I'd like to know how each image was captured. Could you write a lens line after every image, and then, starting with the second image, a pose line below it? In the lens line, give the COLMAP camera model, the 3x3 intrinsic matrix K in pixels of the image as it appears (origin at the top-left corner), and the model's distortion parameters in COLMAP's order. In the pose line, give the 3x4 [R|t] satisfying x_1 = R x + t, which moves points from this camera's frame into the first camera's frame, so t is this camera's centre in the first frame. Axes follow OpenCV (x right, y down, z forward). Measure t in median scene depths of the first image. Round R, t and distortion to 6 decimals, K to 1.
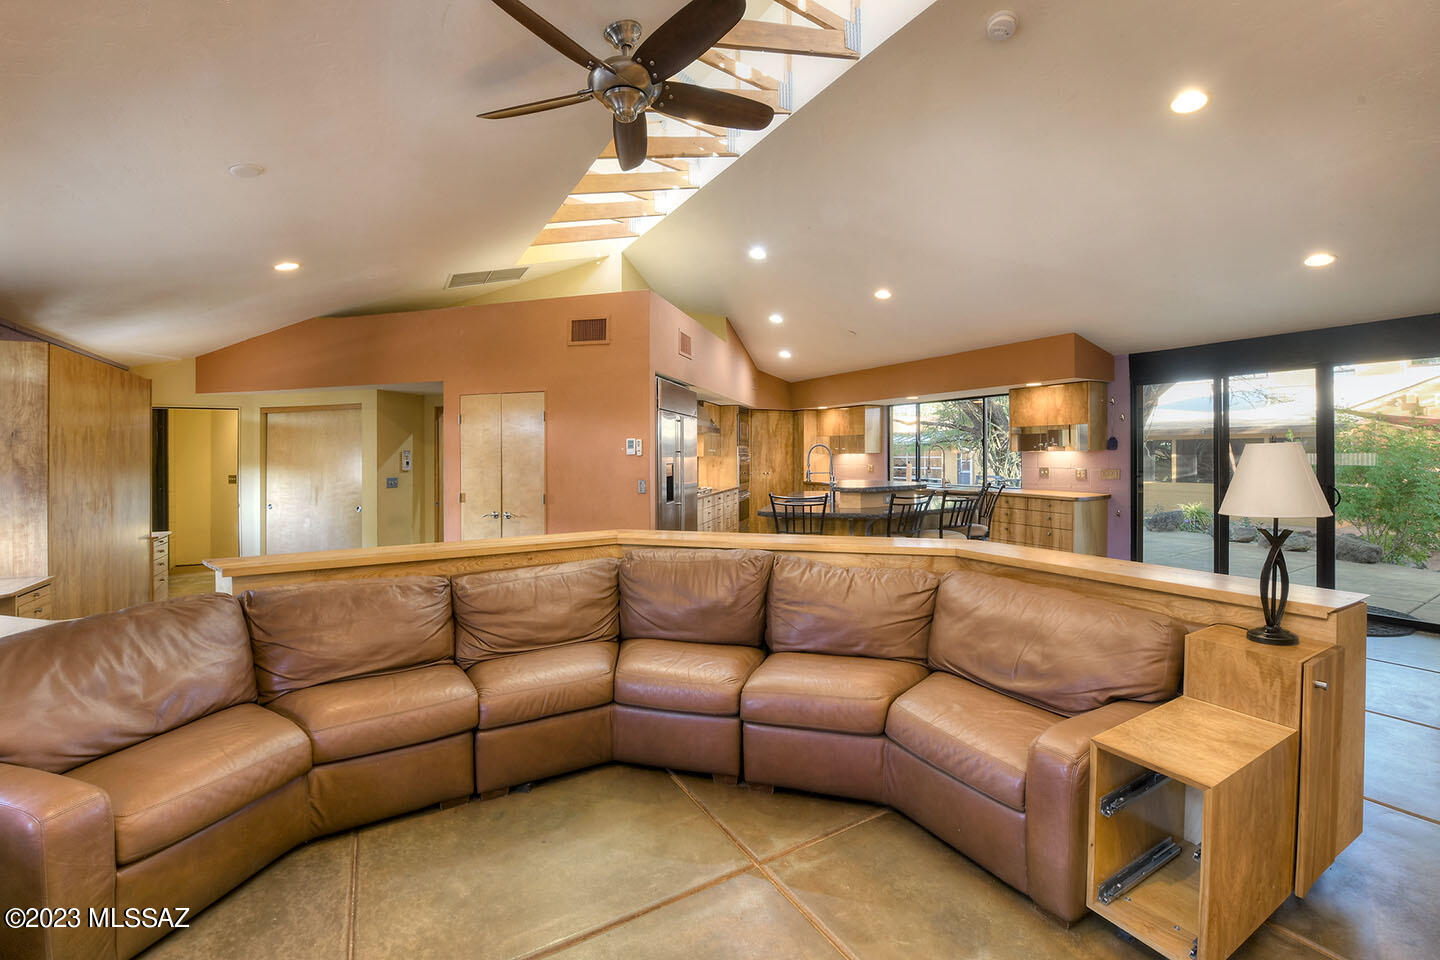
lens RADIAL K [[603.3, 0, 716.0], [0, 603.3, 443.9], [0, 0, 1]] dist [-0.020336, -0.000618]
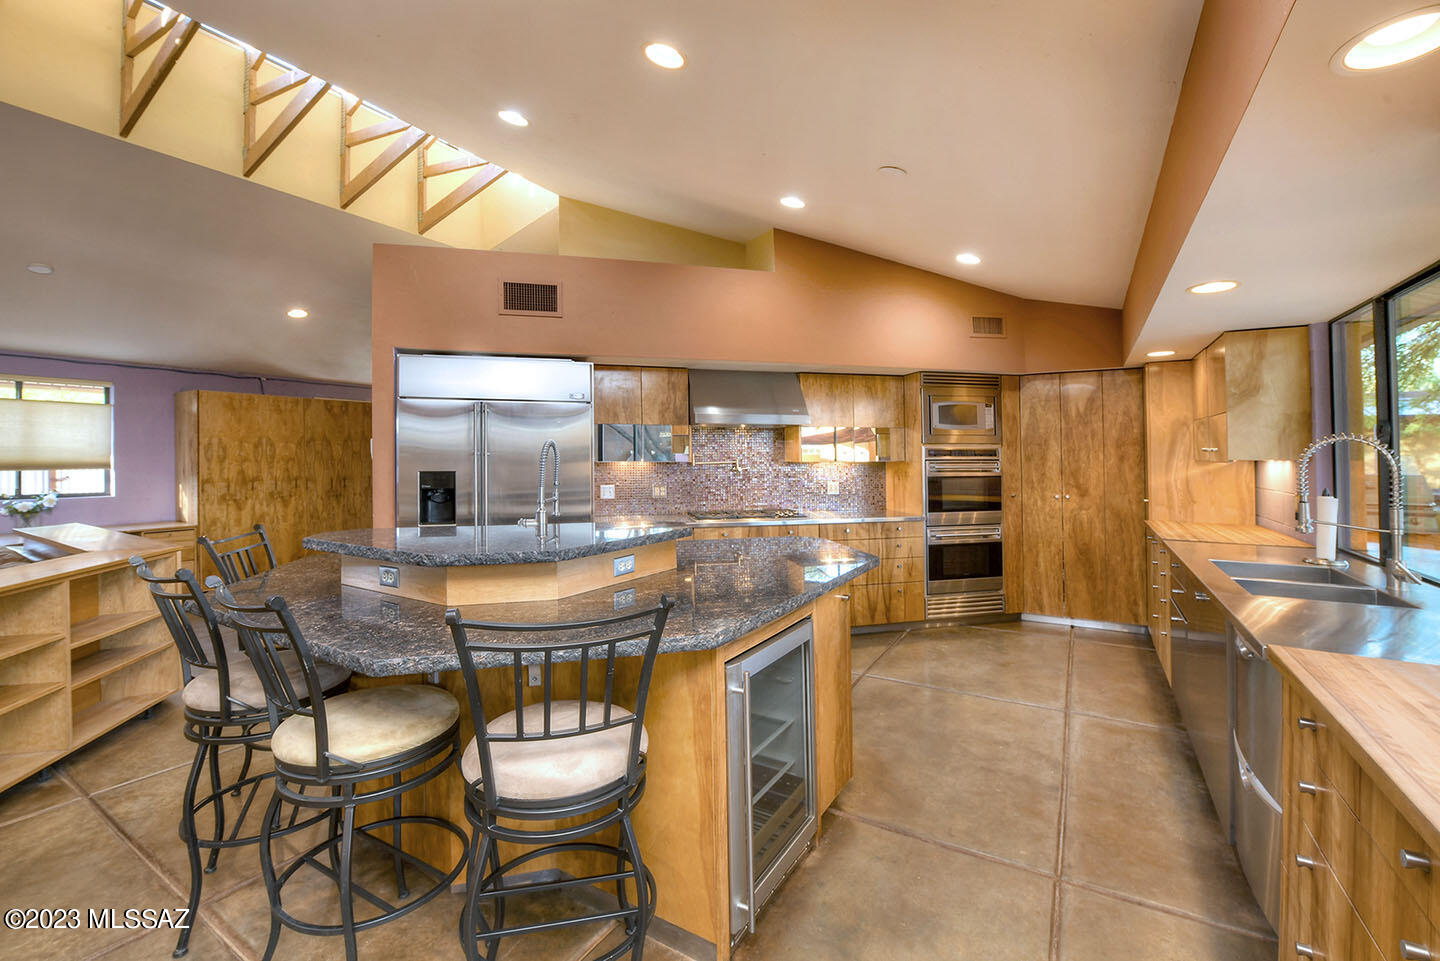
lens RADIAL K [[603.3, 0, 716.0], [0, 603.3, 444.4], [0, 0, 1]] dist [-0.020336, -0.000618]
pose [[0.477030, -0.006741, -0.878861, 0.444610], [0.009417, 0.999952, -0.002559, 0.003288], [0.878837, -0.007055, 0.477071, 0.585432]]
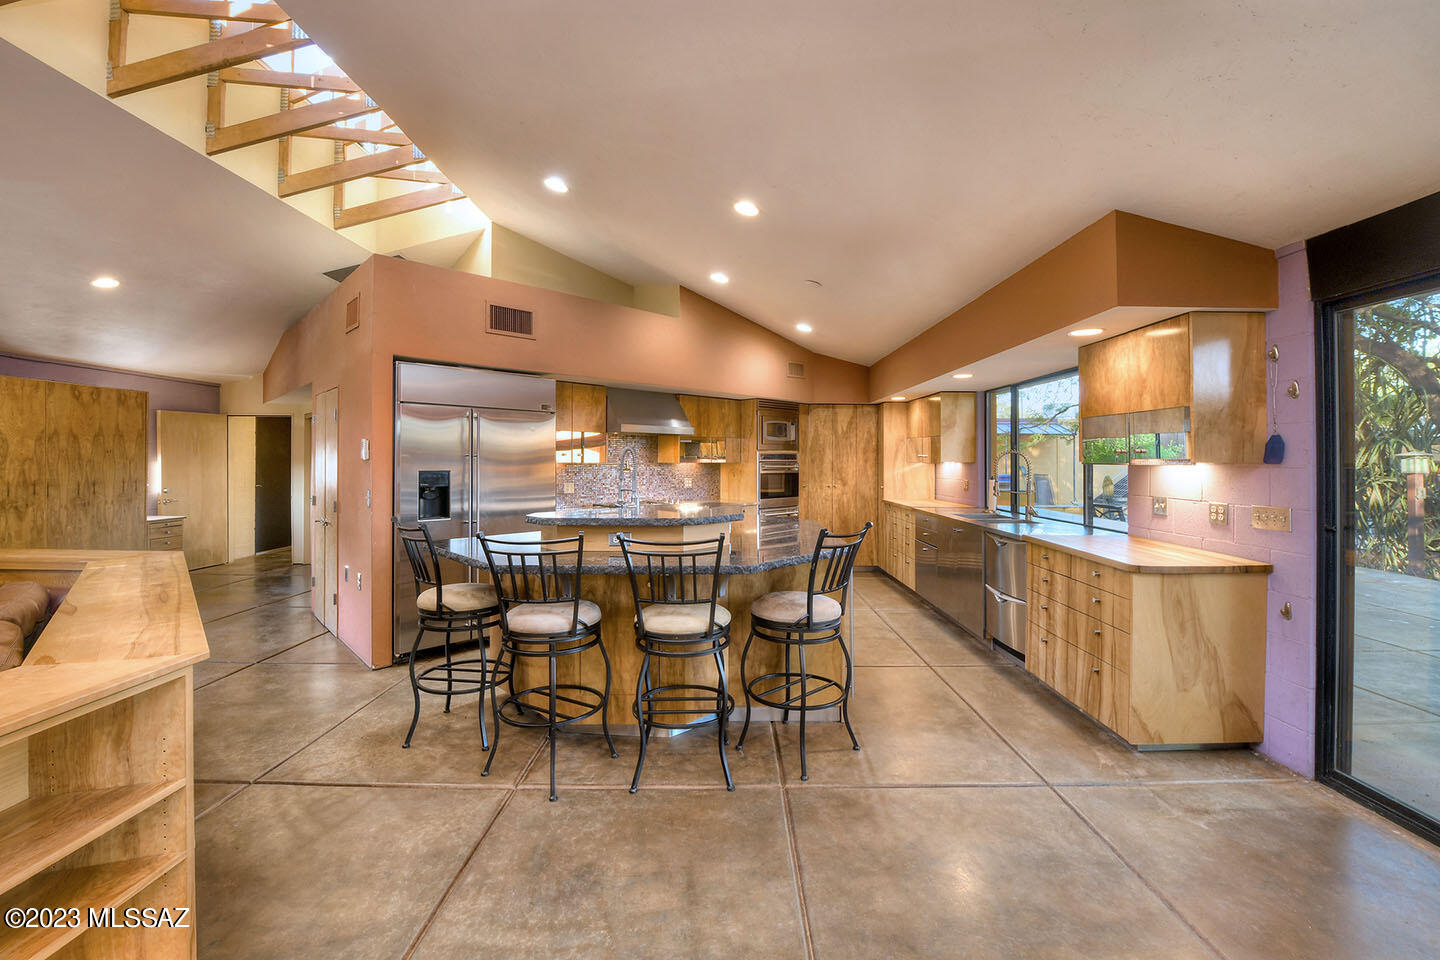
lens RADIAL K [[603.3, 0, 716.0], [0, 603.3, 443.9], [0, 0, 1]] dist [-0.020336, -0.000618]
pose [[0.858739, 0.001763, -0.512410, 0.400564], [-0.005504, 0.999968, -0.005783, -0.000182], [0.512384, 0.007786, 0.858721, 0.311362]]
